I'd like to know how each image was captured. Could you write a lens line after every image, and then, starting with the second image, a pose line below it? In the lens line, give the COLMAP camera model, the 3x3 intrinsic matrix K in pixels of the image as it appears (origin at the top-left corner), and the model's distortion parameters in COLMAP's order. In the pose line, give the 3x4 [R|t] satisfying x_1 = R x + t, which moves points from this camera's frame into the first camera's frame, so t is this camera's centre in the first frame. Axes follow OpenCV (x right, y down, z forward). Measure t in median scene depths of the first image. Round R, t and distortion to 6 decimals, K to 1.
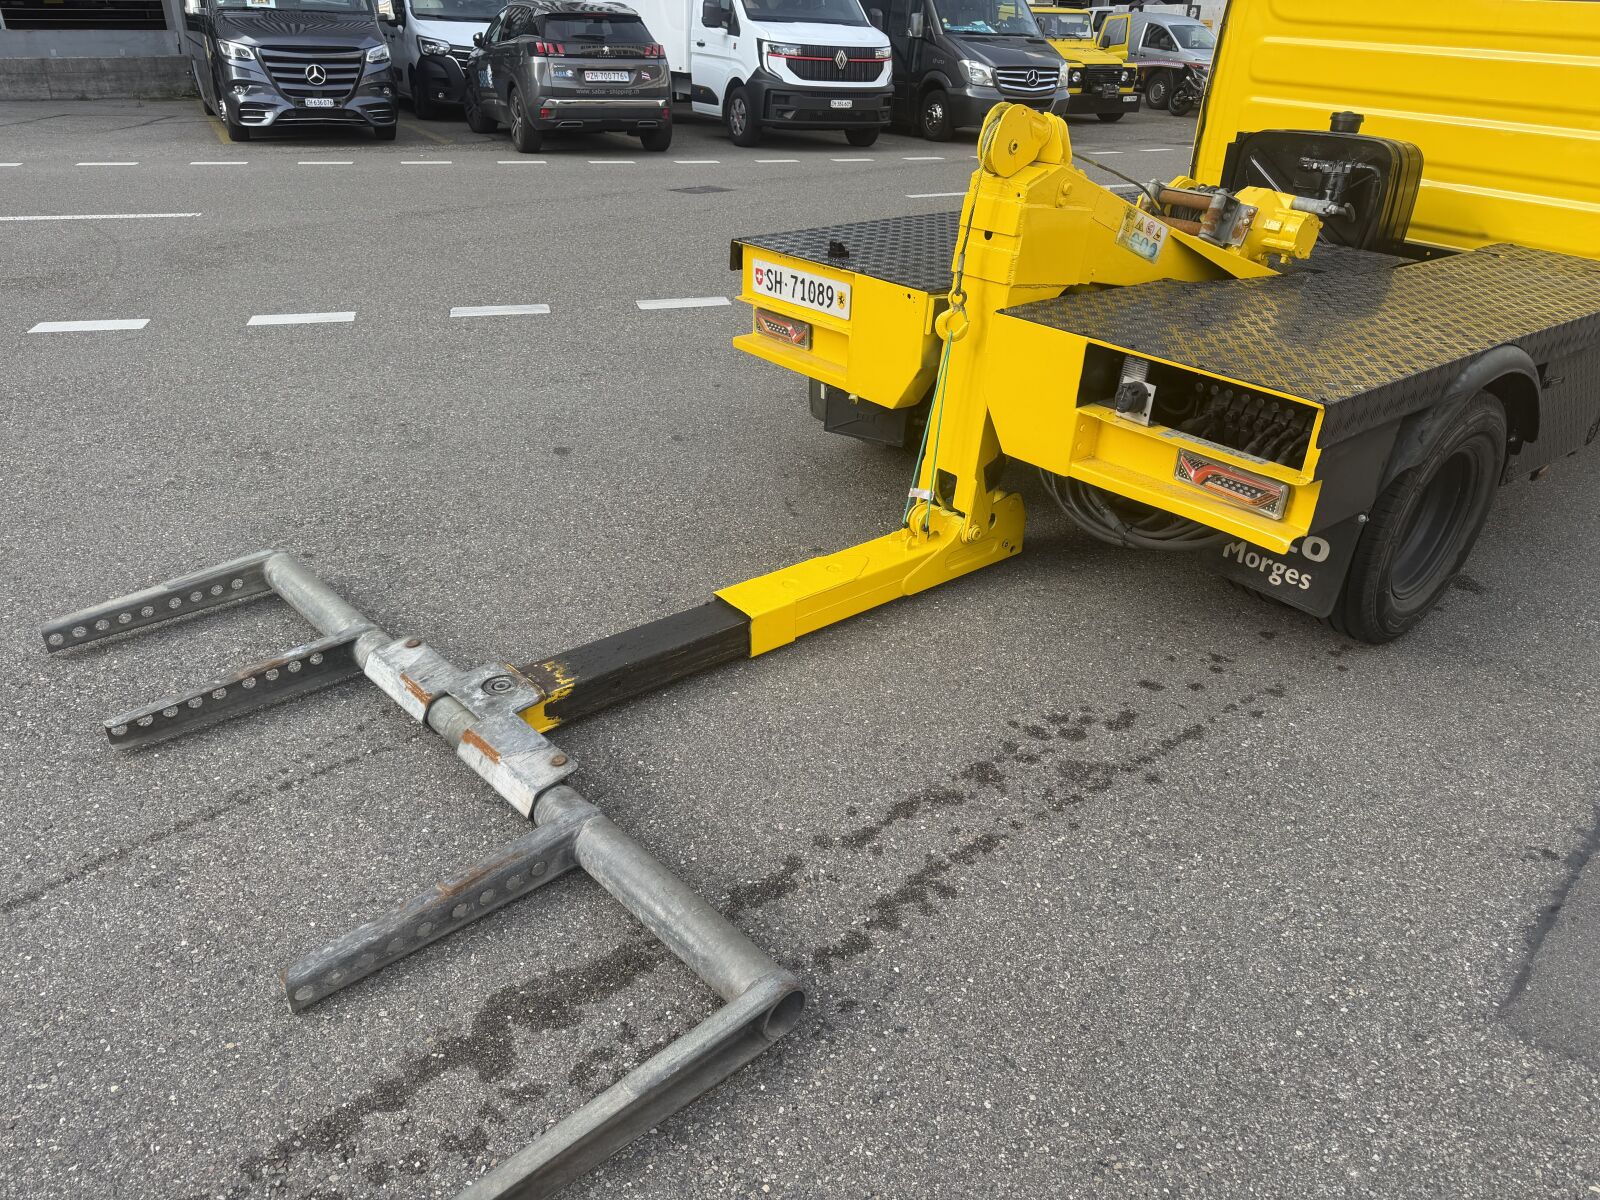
lens RADIAL K [[1131.3, 0, 789.4], [0, 1131.3, 602.9], [0, 0, 1]] dist [0.052956, -0.061872]
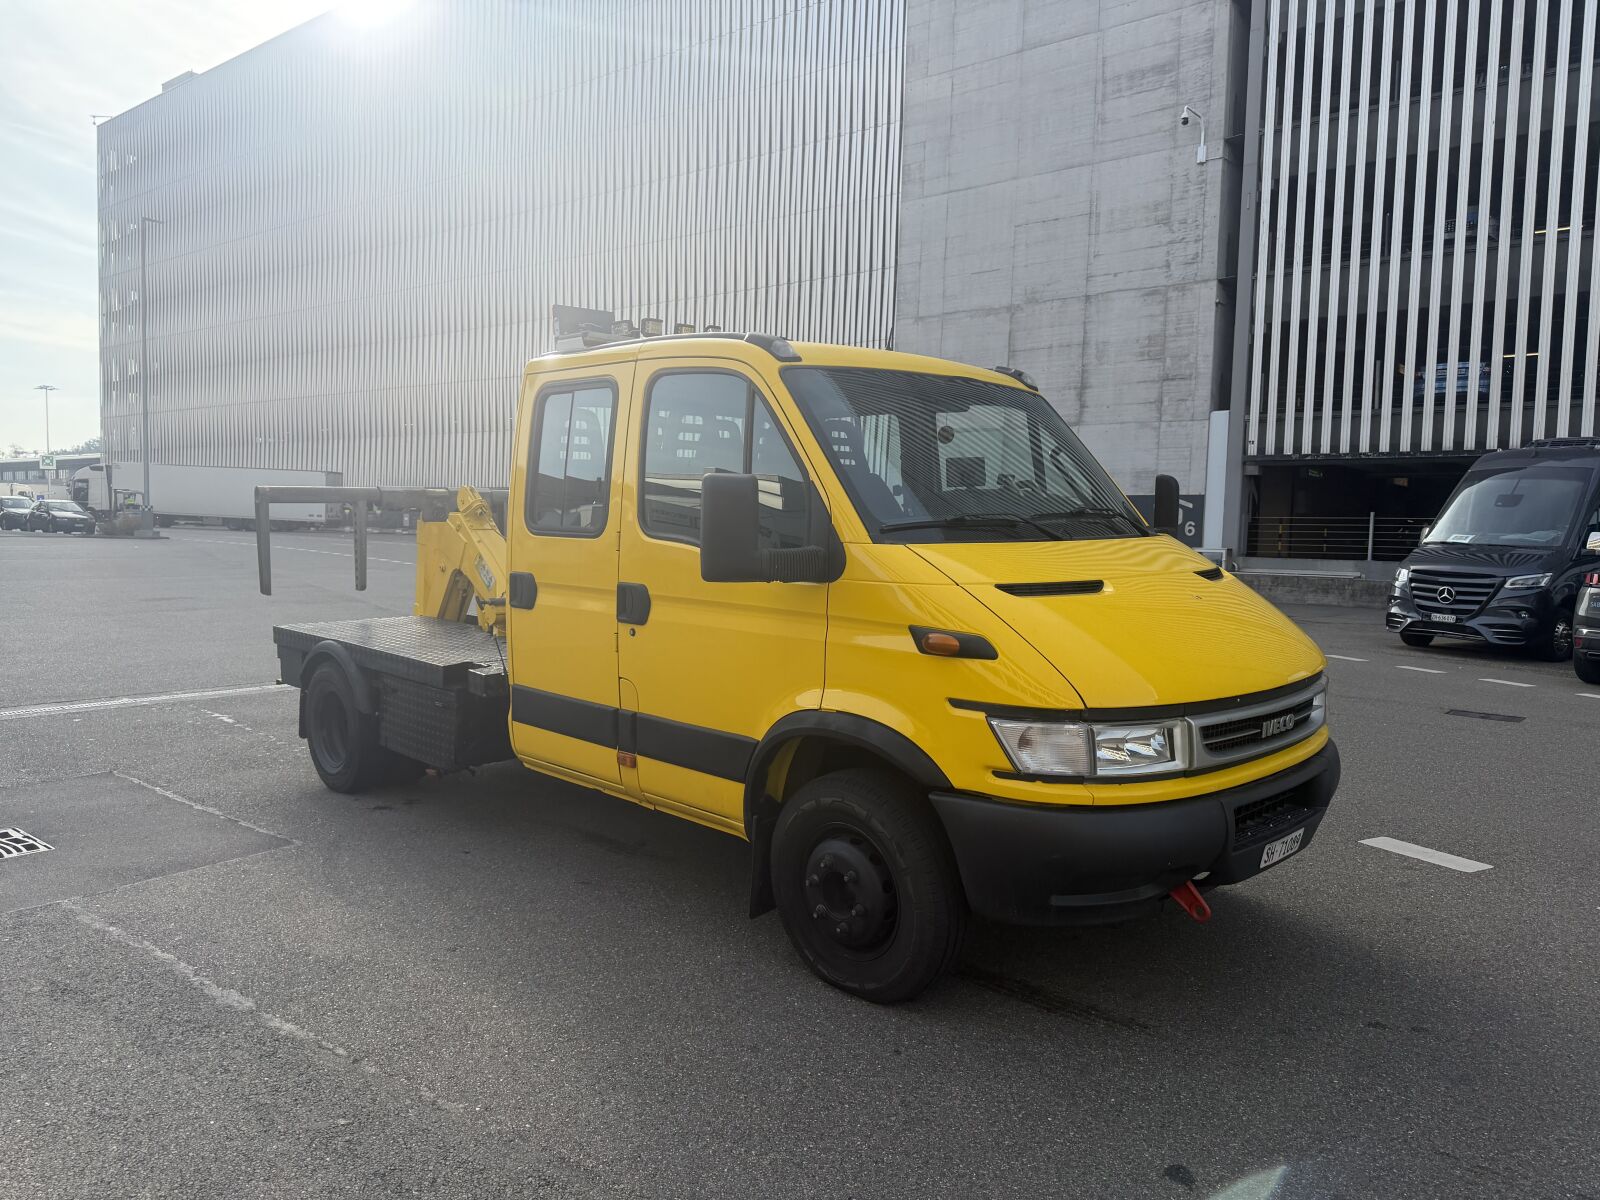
lens RADIAL K [[1131.3, 0, 794.9], [0, 1131.3, 608.4], [0, 0, 1]] dist [0.052956, -0.061872]
pose [[0.090193, 0.052797, -0.994524, 2.208691], [-0.474328, 0.880340, 0.003719, -0.547454], [0.875716, 0.471395, 0.104444, 1.192271]]
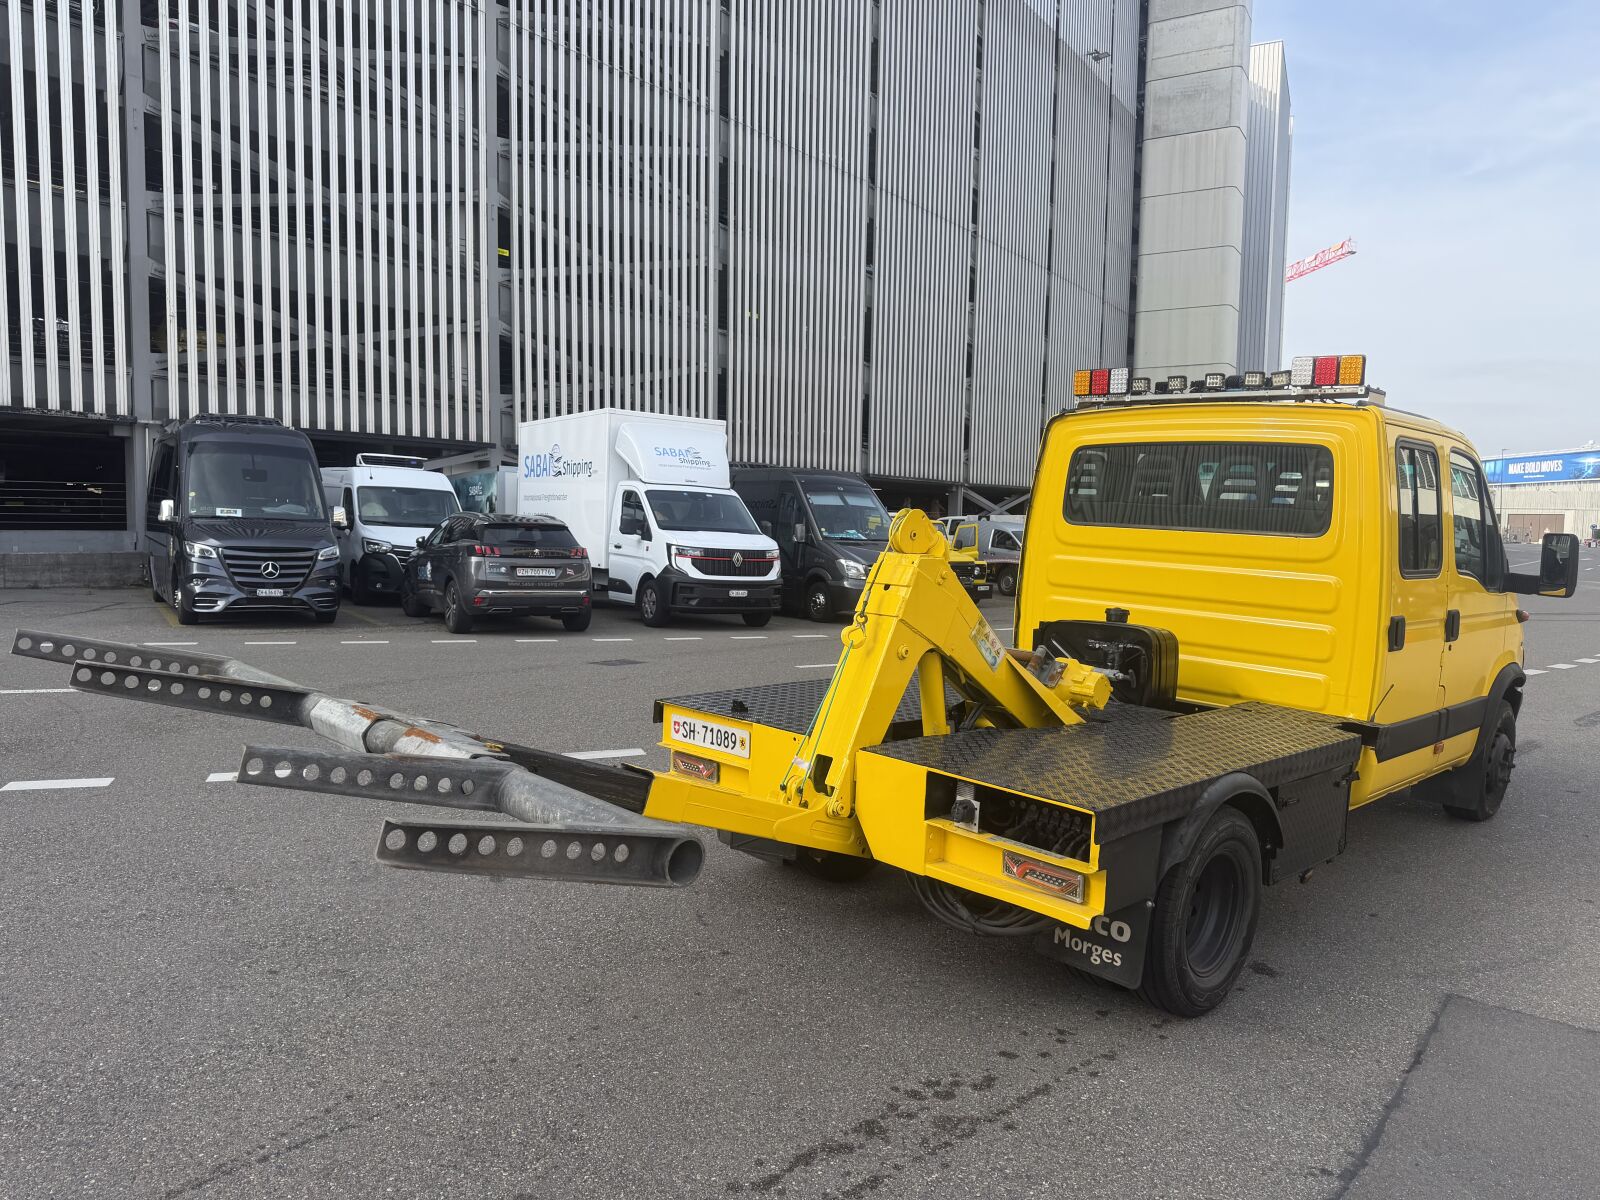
lens RADIAL K [[1131.3, 0, 790.9], [0, 1131.3, 596.2], [0, 0, 1]] dist [0.052956, -0.061872]
pose [[0.996036, 0.000330, 0.088945, -0.011797], [0.034772, 0.918972, -0.392788, 0.075229], [-0.081868, 0.394324, 0.915318, -0.213022]]
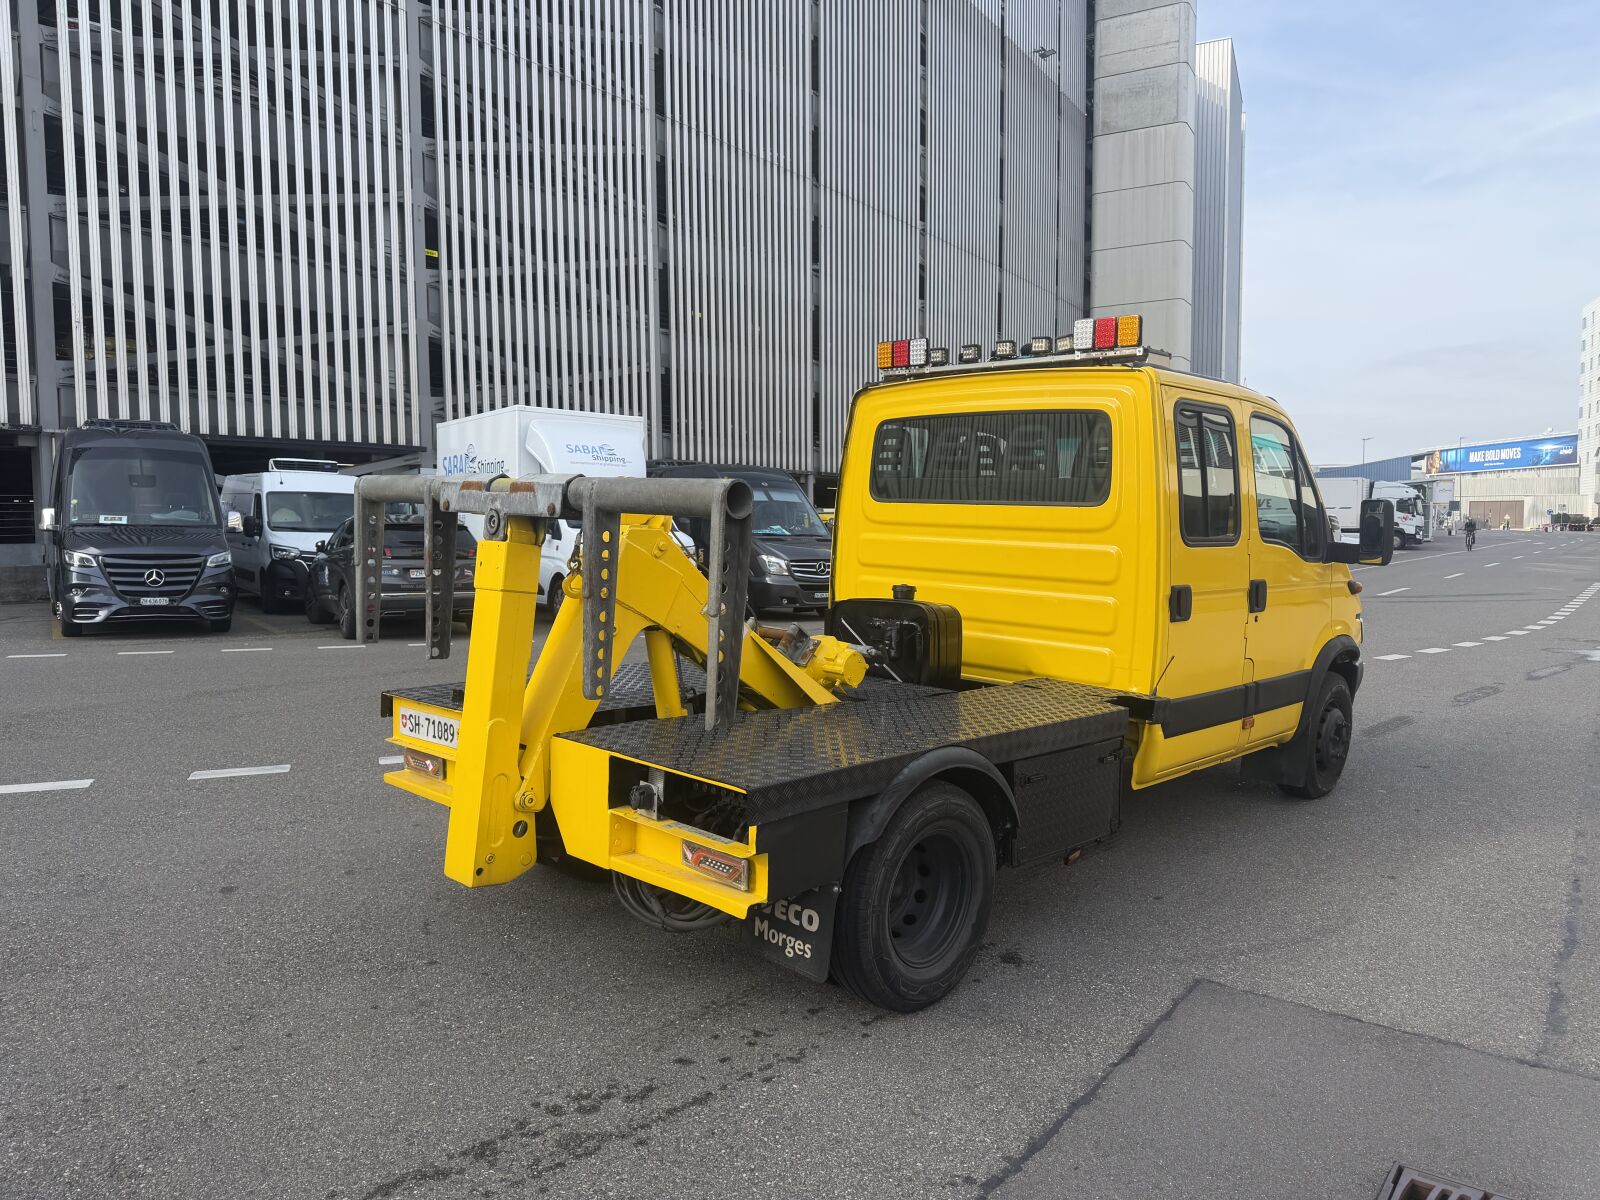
lens RADIAL K [[1131.3, 0, 803.5], [0, 1131.3, 590.4], [0, 0, 1]] dist [0.052956, -0.061872]
pose [[0.993068, -0.021712, 0.115515, 0.255978], [0.066389, 0.914617, -0.398833, 0.084077], [-0.096993, 0.403737, 0.909719, -0.155764]]
